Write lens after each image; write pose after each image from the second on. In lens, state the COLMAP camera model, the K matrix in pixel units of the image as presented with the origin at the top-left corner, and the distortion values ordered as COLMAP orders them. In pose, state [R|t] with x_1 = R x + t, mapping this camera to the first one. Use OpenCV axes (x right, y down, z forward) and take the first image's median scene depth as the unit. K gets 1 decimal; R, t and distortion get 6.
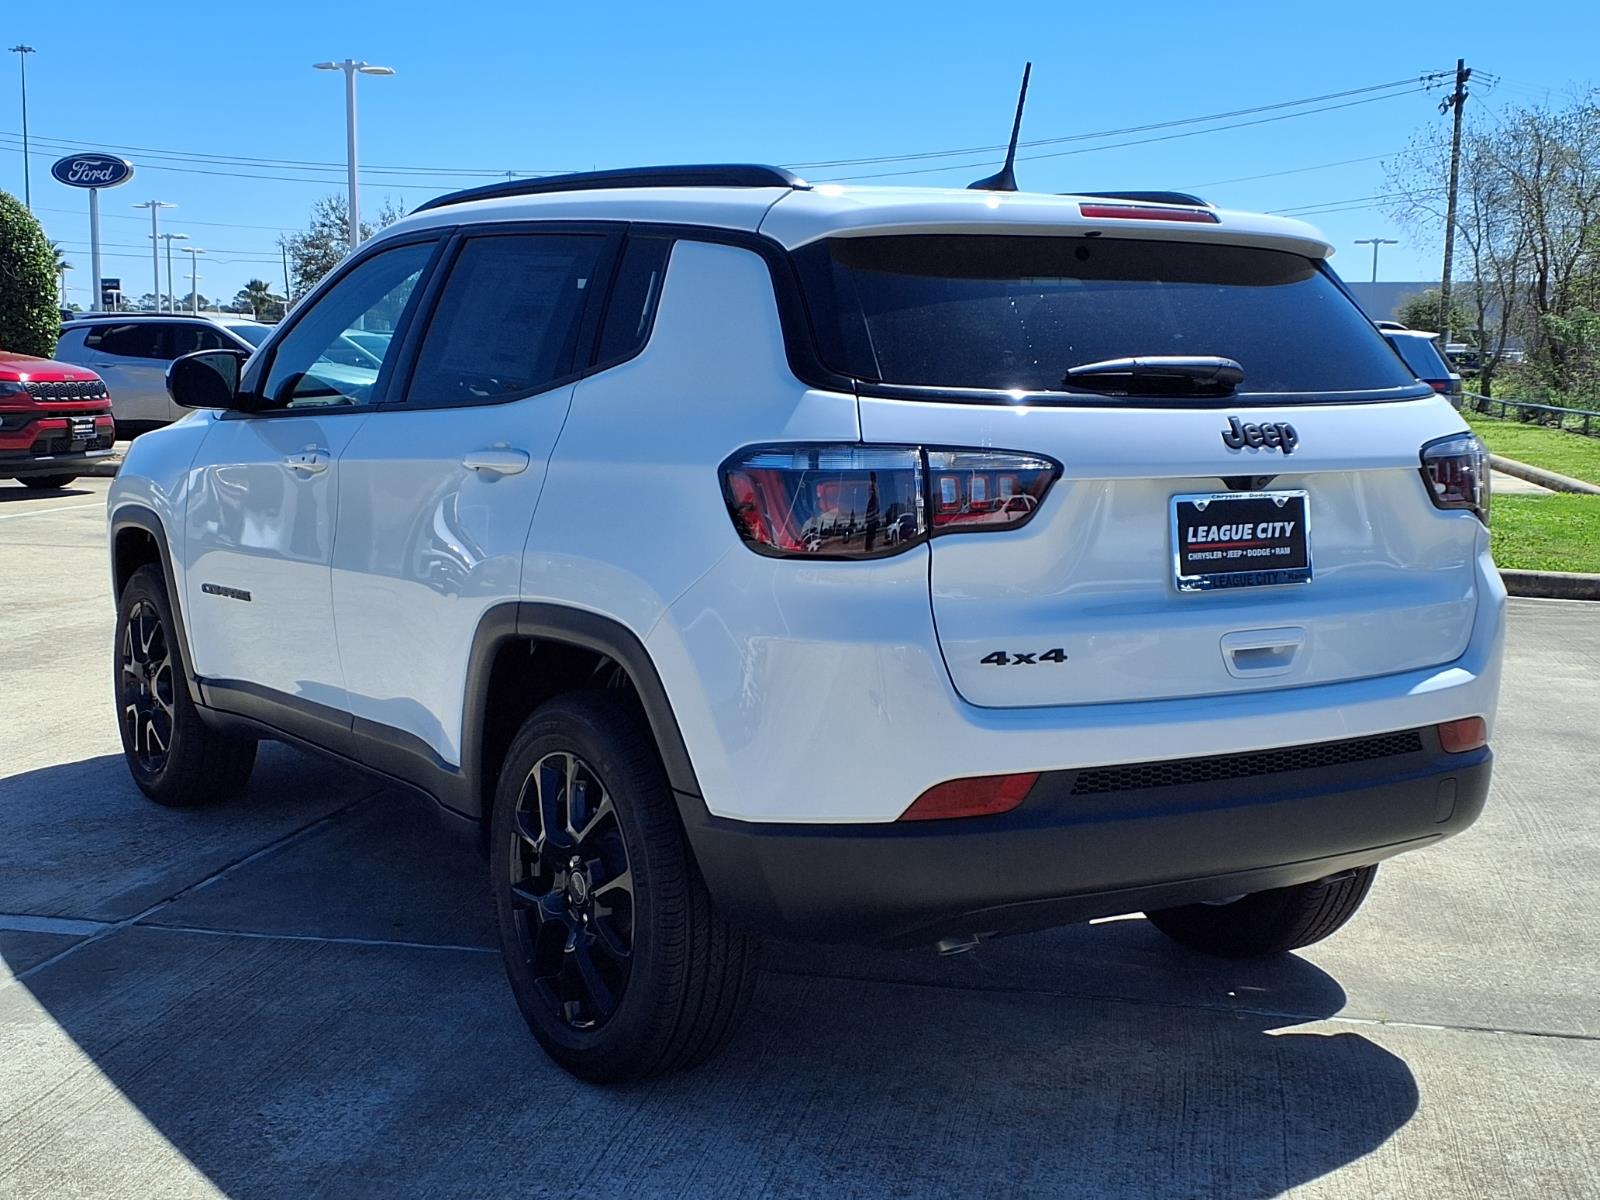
lens RADIAL K [[2138.5, 0, 800.0], [0, 2138.5, 600.0], [0, 0, 1]] dist [0.128336, -0.034300]
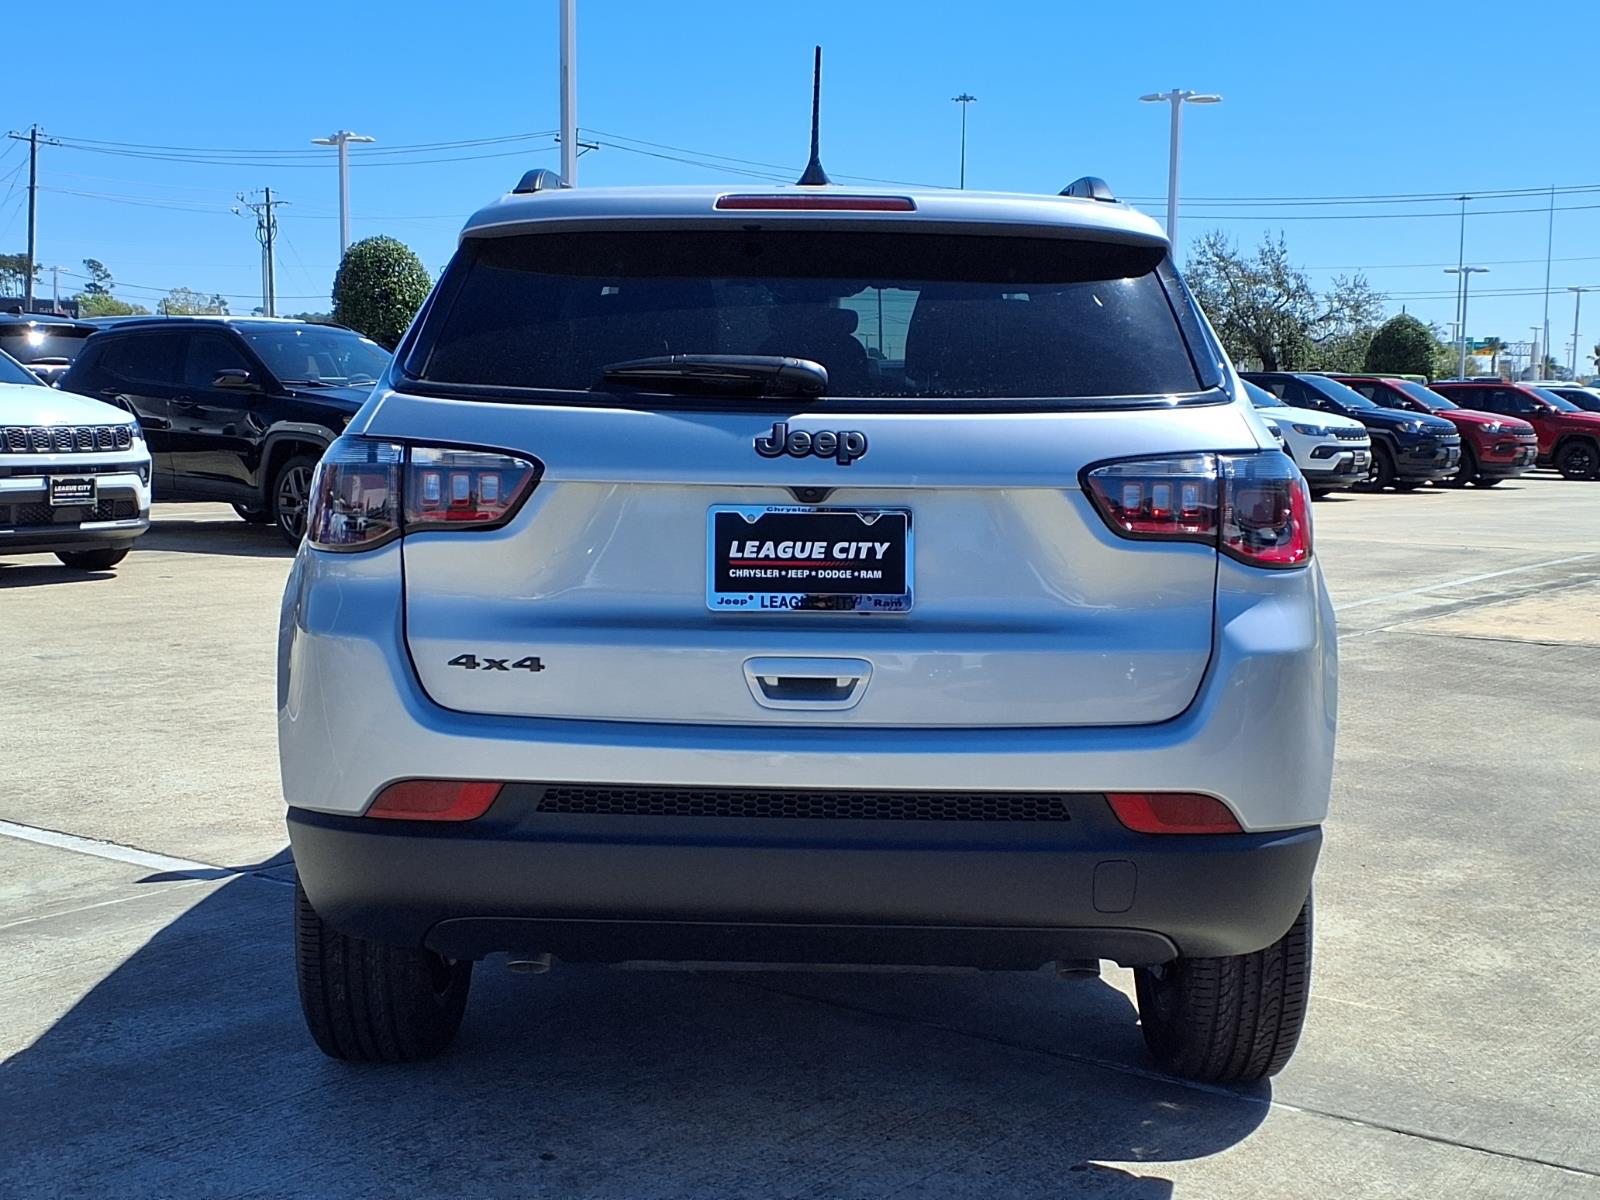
lens RADIAL K [[2249.4, 0, 800.0], [0, 2249.4, 600.0], [0, 0, 1]] dist [0.194468, -0.015381]
pose [[0.832092, 0.054508, -0.551953, 0.726661], [-0.070831, 0.997454, -0.008277, -0.002549], [0.550096, 0.045982, 0.833834, 0.208865]]
